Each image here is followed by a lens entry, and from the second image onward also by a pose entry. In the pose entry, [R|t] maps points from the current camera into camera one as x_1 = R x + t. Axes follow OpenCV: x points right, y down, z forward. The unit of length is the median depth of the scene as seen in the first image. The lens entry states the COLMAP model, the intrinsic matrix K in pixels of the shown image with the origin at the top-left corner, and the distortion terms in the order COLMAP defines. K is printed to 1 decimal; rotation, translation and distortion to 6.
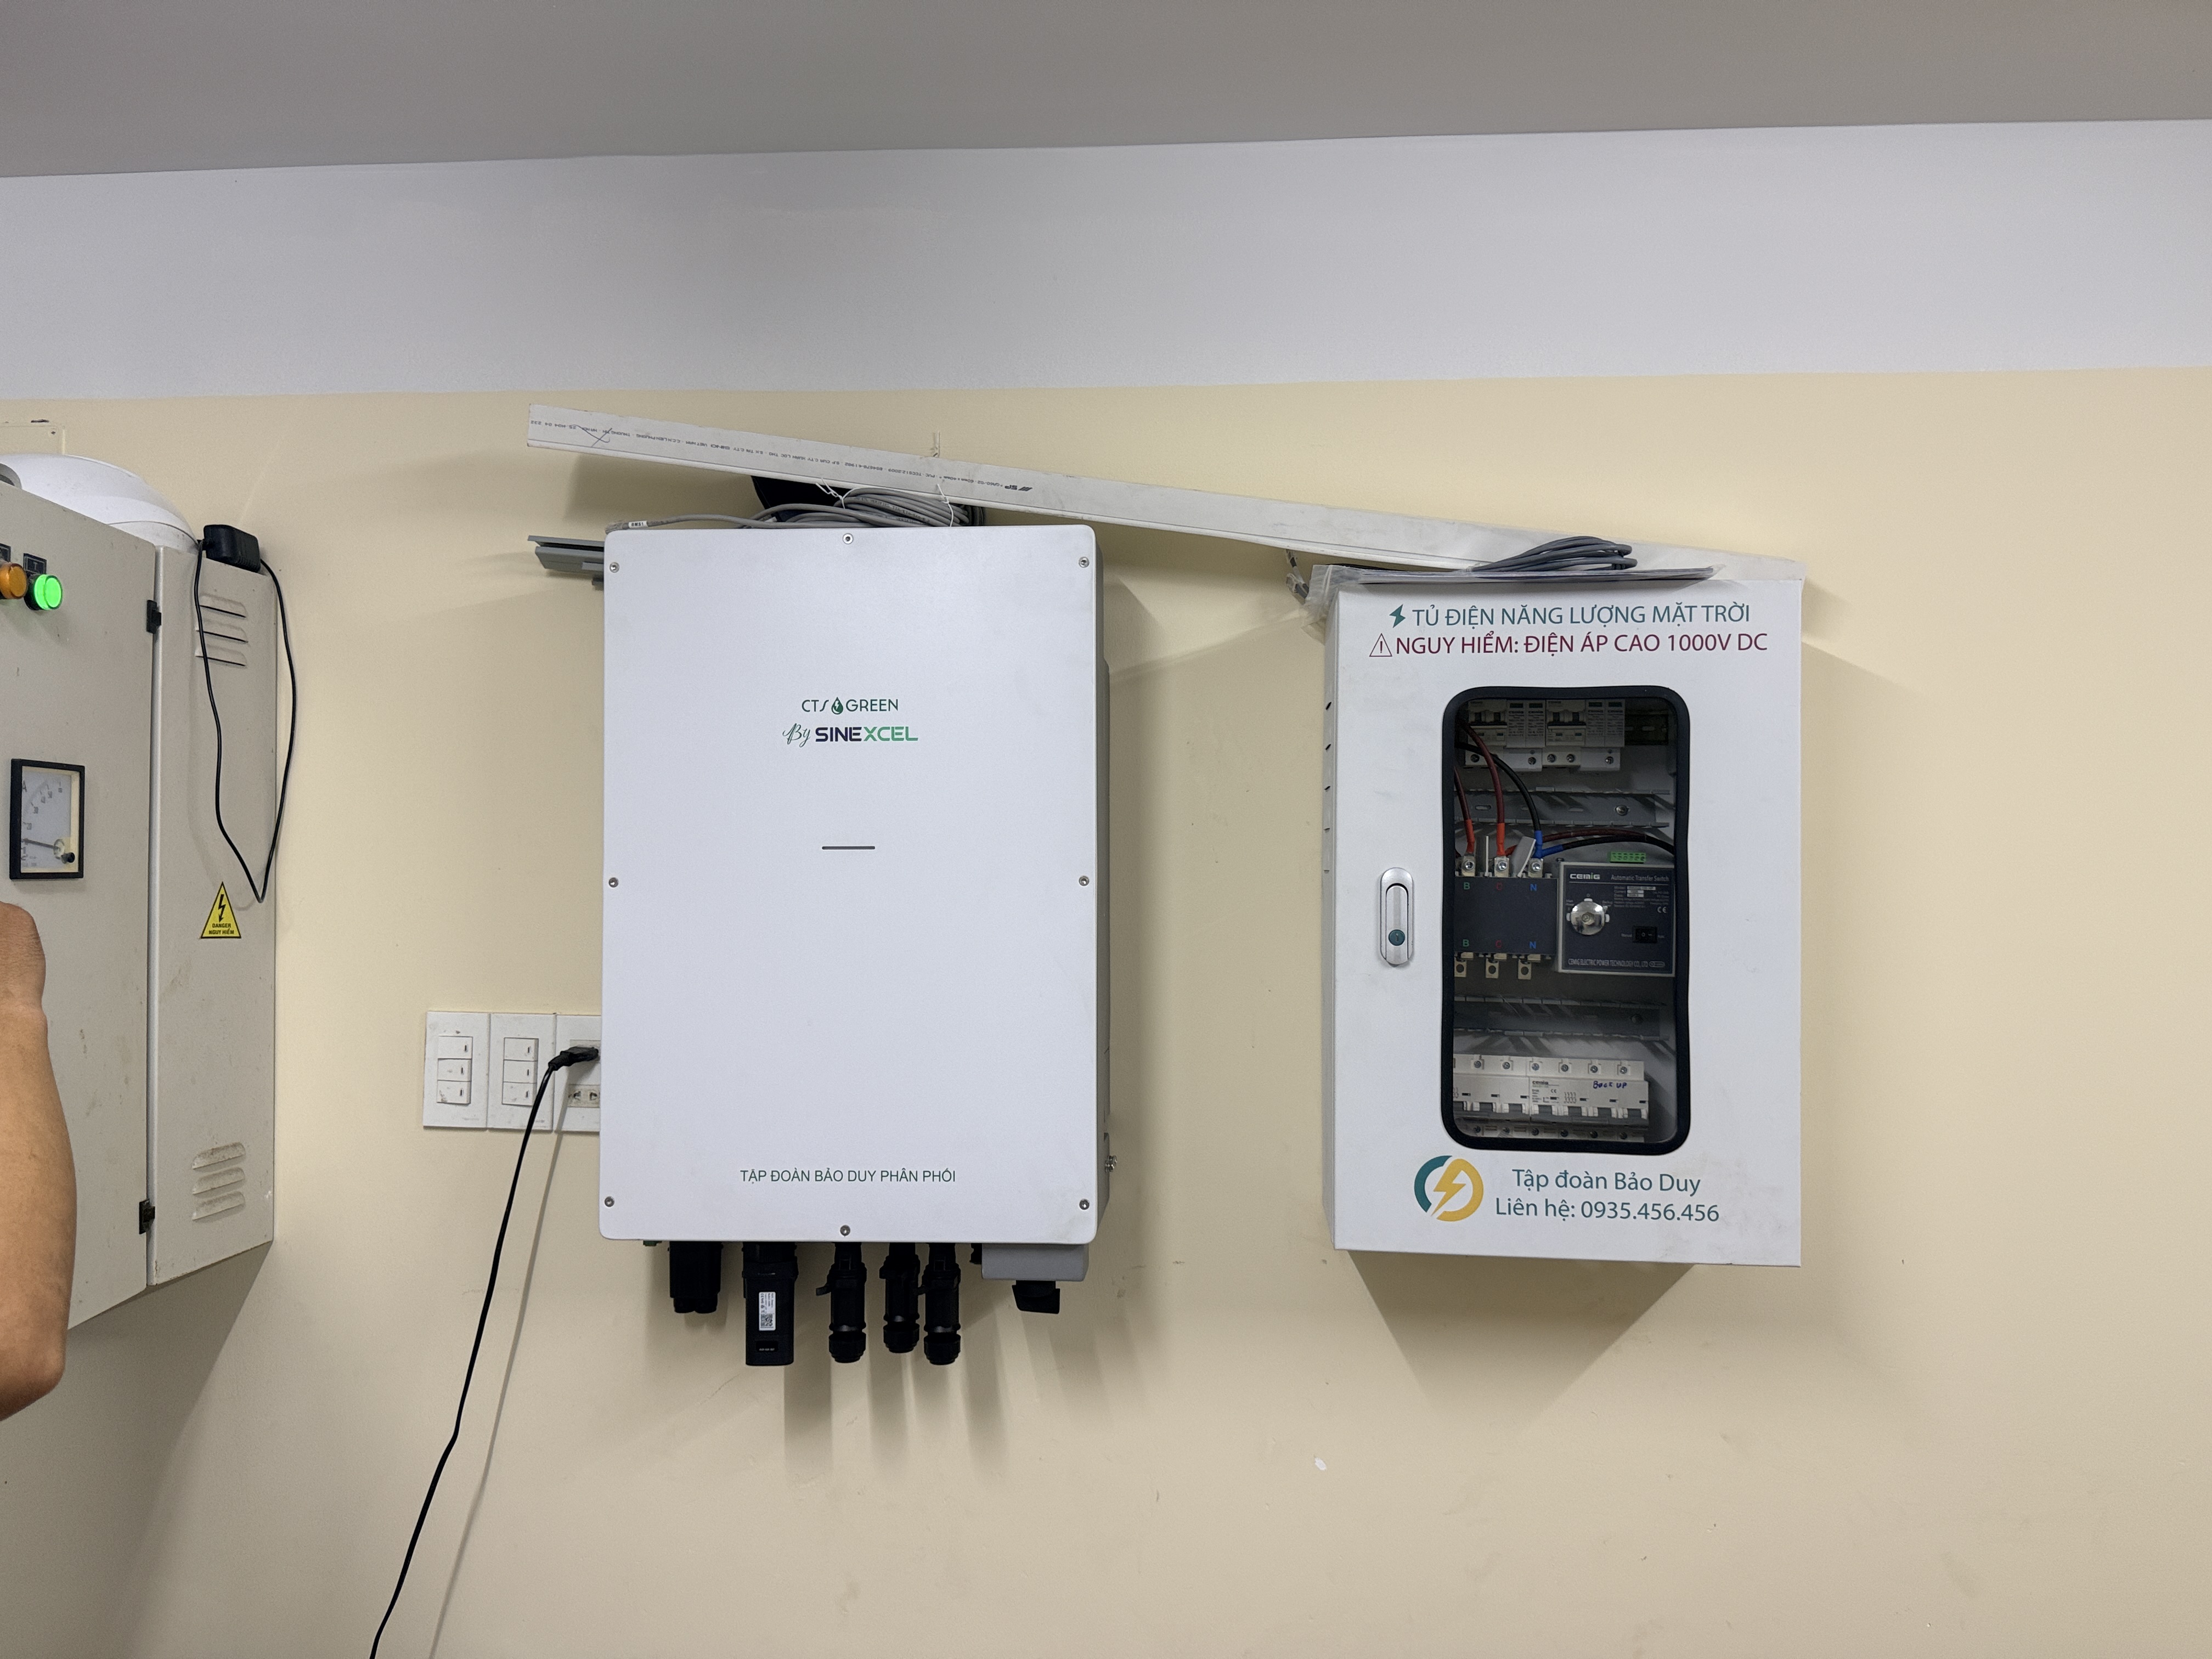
lens RADIAL K [[1535.9, 0, 1102.7], [0, 1535.9, 851.5], [0, 0, 1]] dist [0.158311, -0.350504]
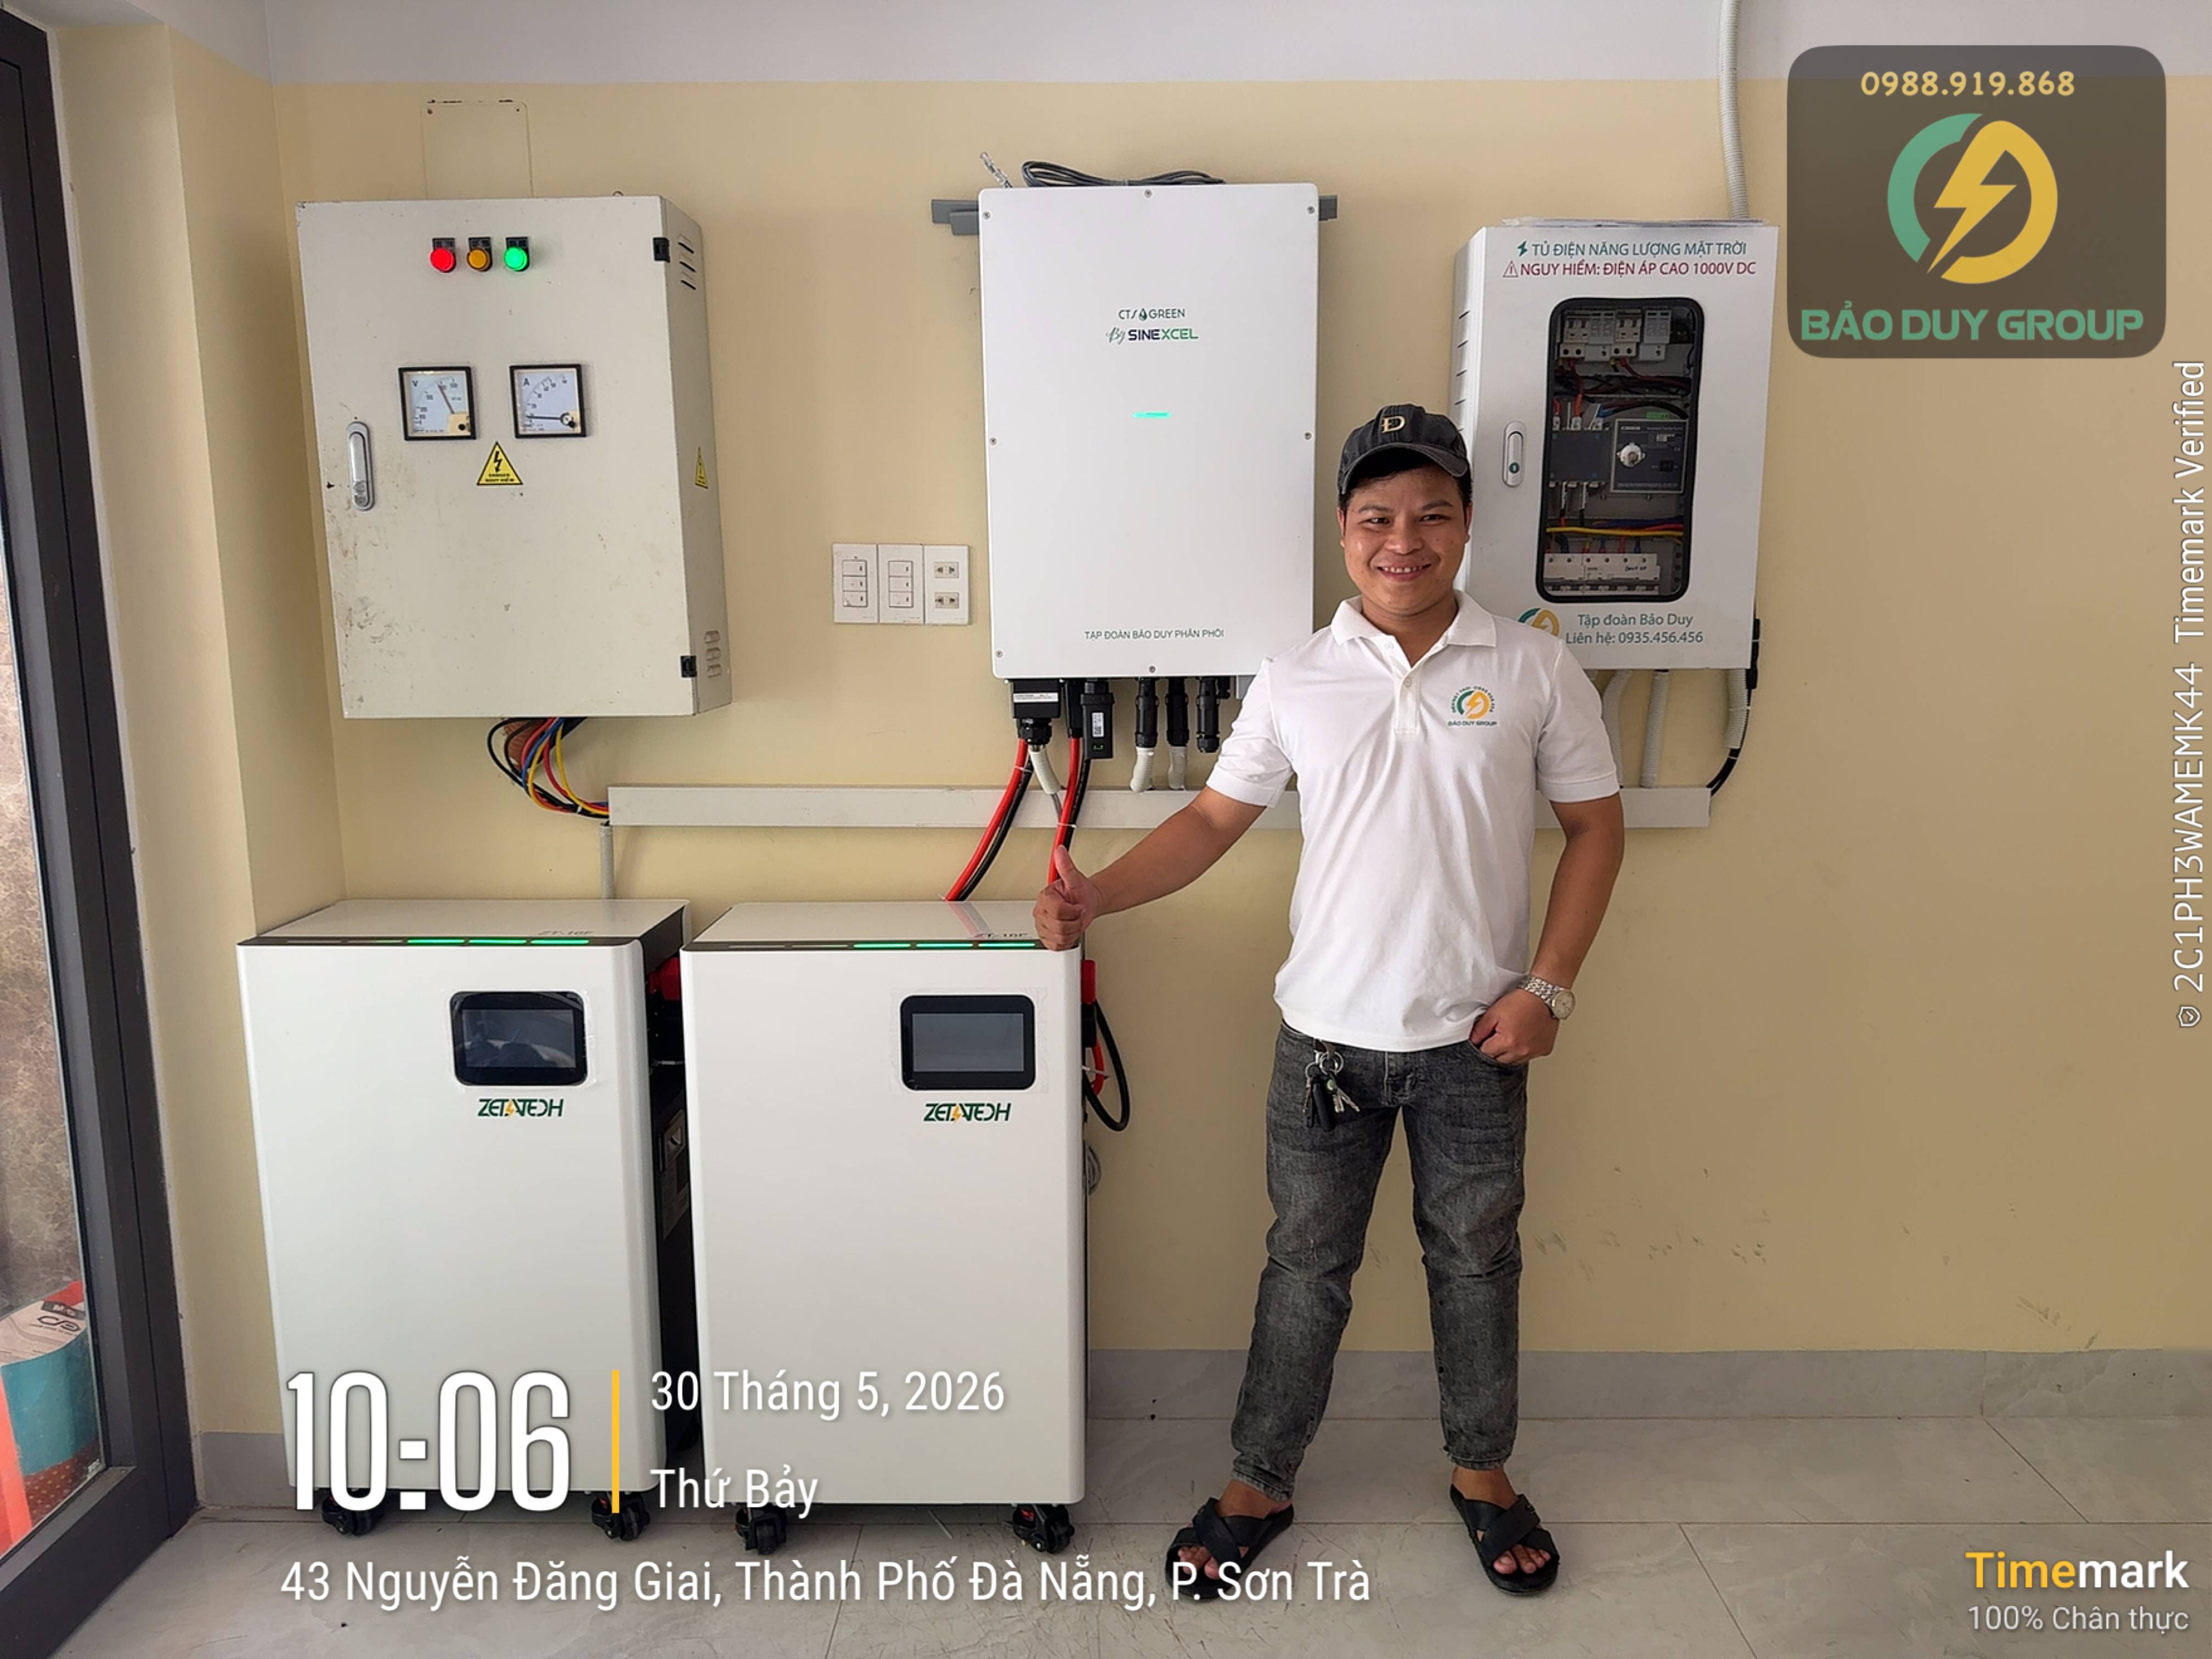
lens RADIAL K [[1535.9, 0, 1102.7], [0, 1535.9, 851.5], [0, 0, 1]] dist [0.158311, -0.350504]
pose [[0.997487, -0.022757, 0.067098, -0.332282], [0.009671, 0.981881, 0.189250, 0.132237], [-0.070189, -0.188126, 0.979634, -0.573573]]
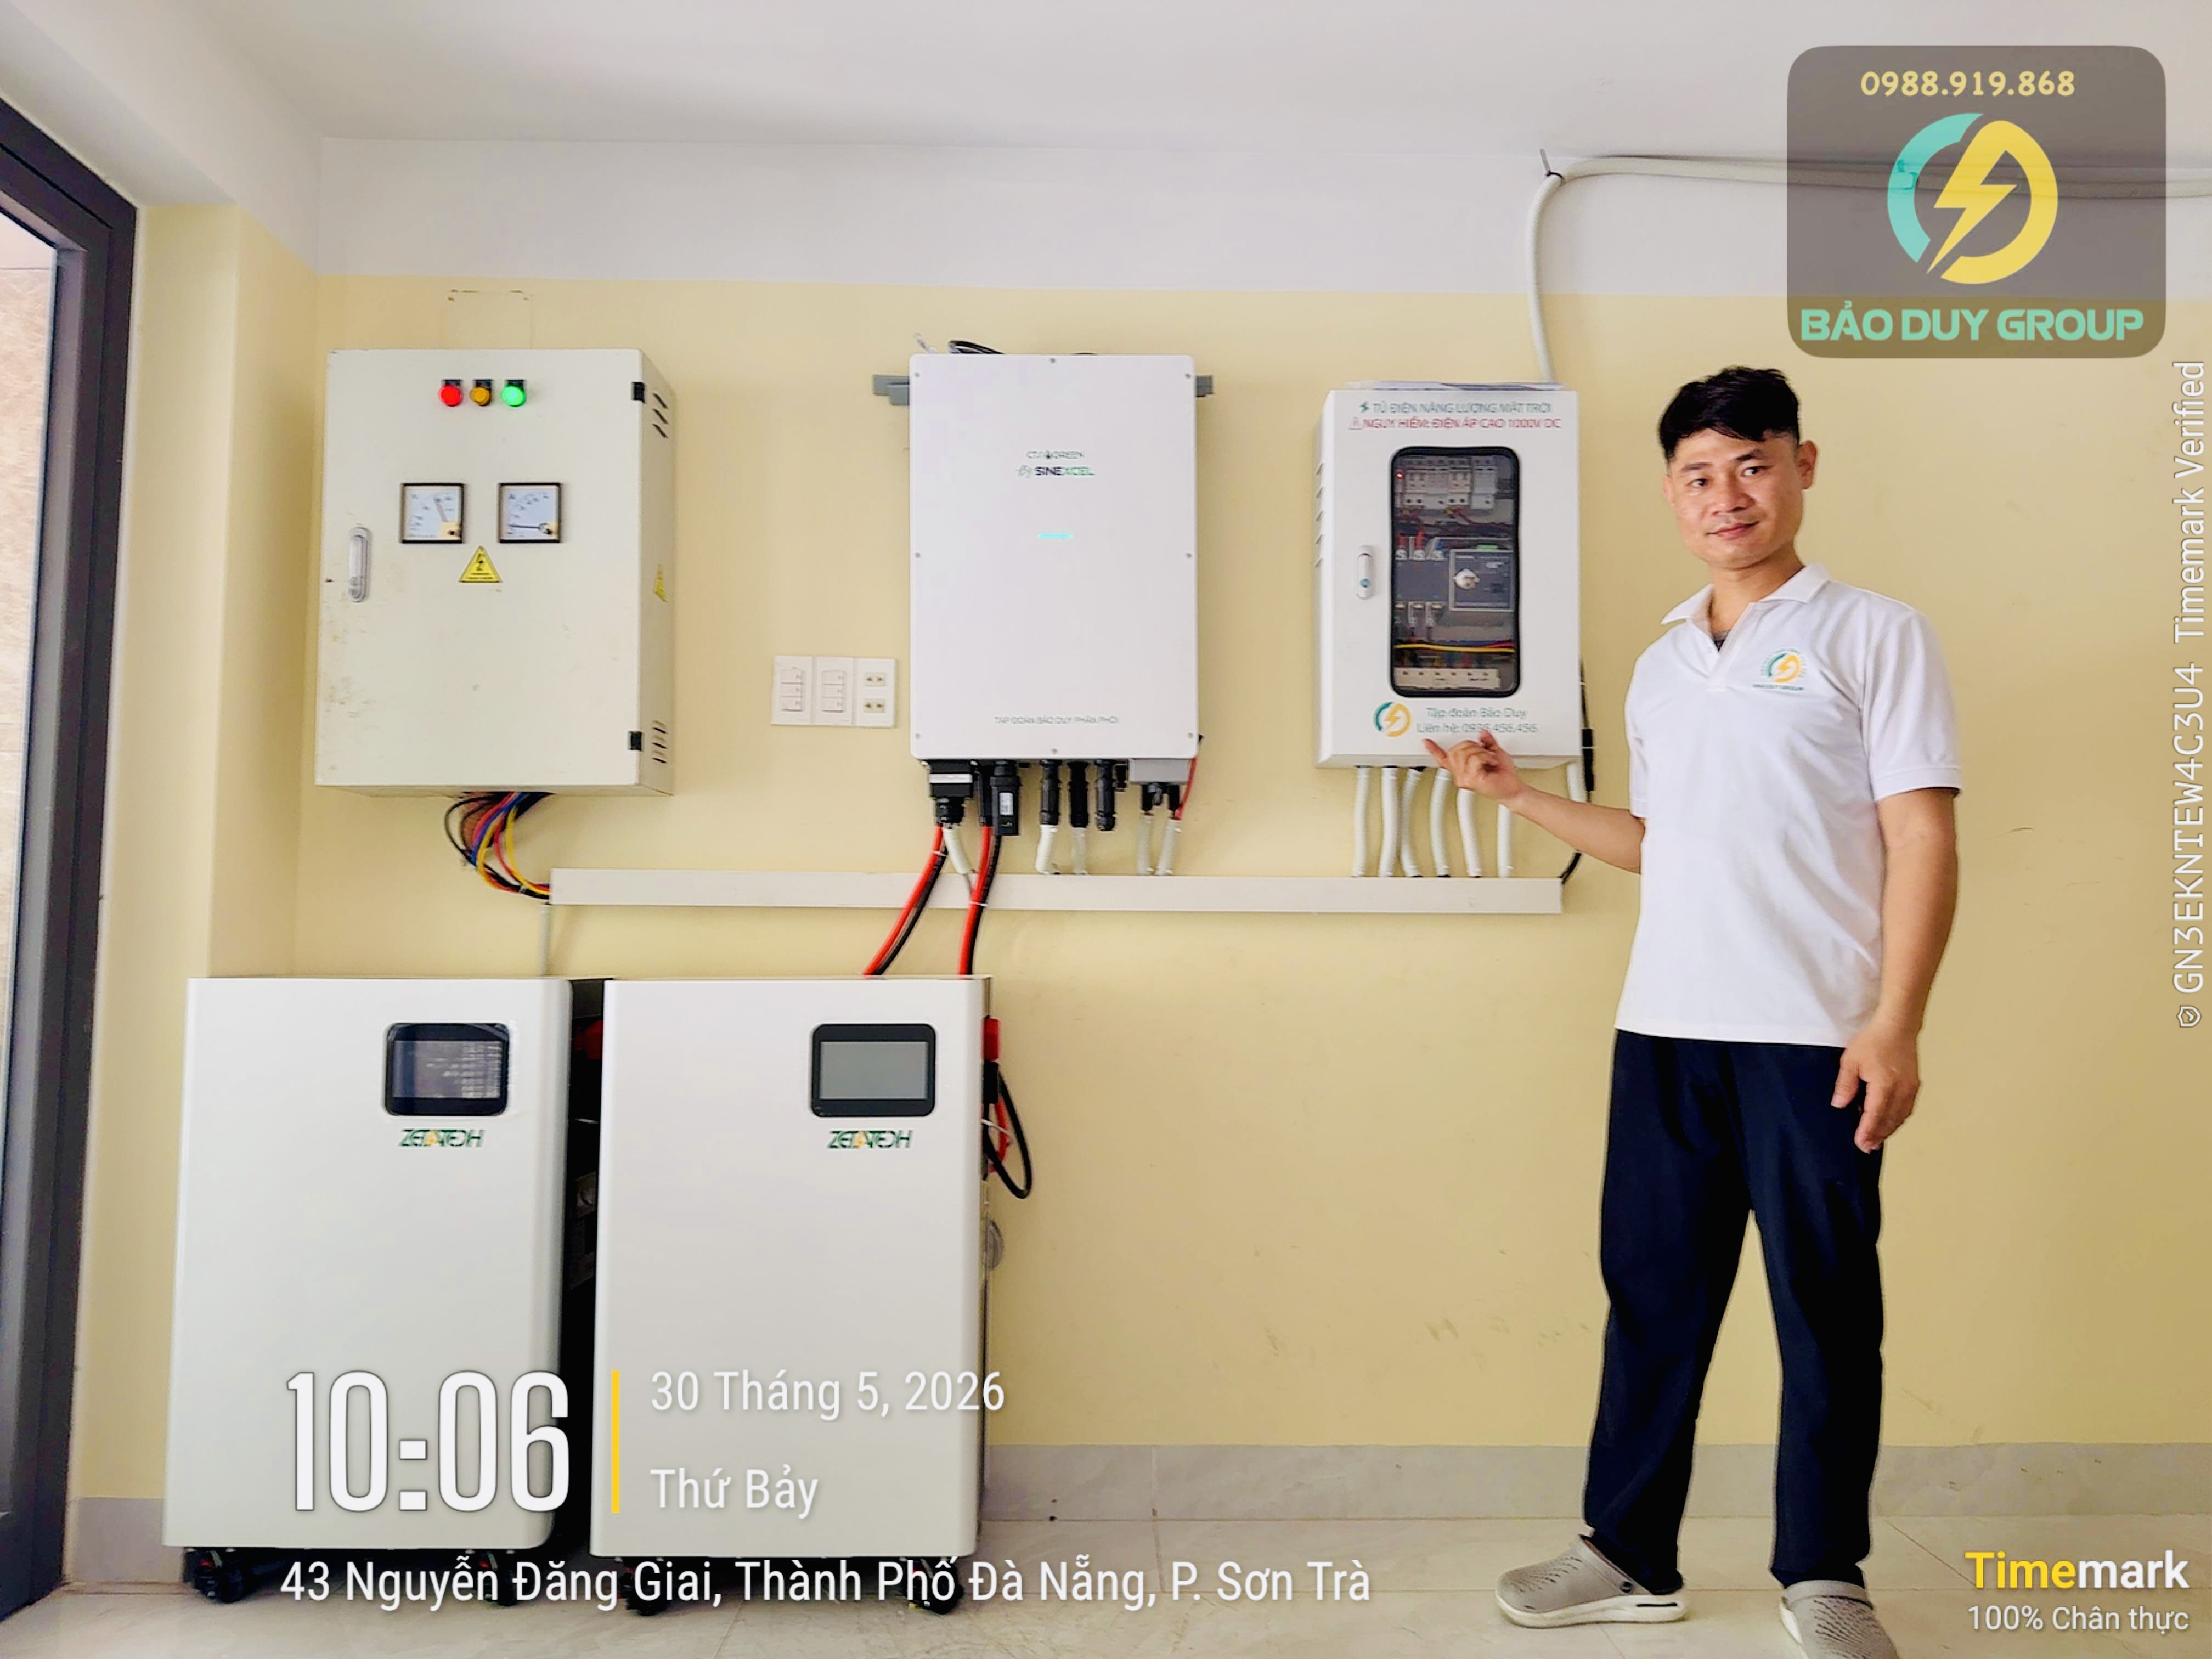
lens RADIAL K [[1535.9, 0, 1102.7], [0, 1535.9, 851.5], [0, 0, 1]] dist [0.158311, -0.350504]
pose [[0.995597, 0.004424, 0.093632, -0.280583], [-0.000435, 0.999093, -0.042579, 0.441553], [-0.093736, 0.042351, 0.994696, -0.753372]]
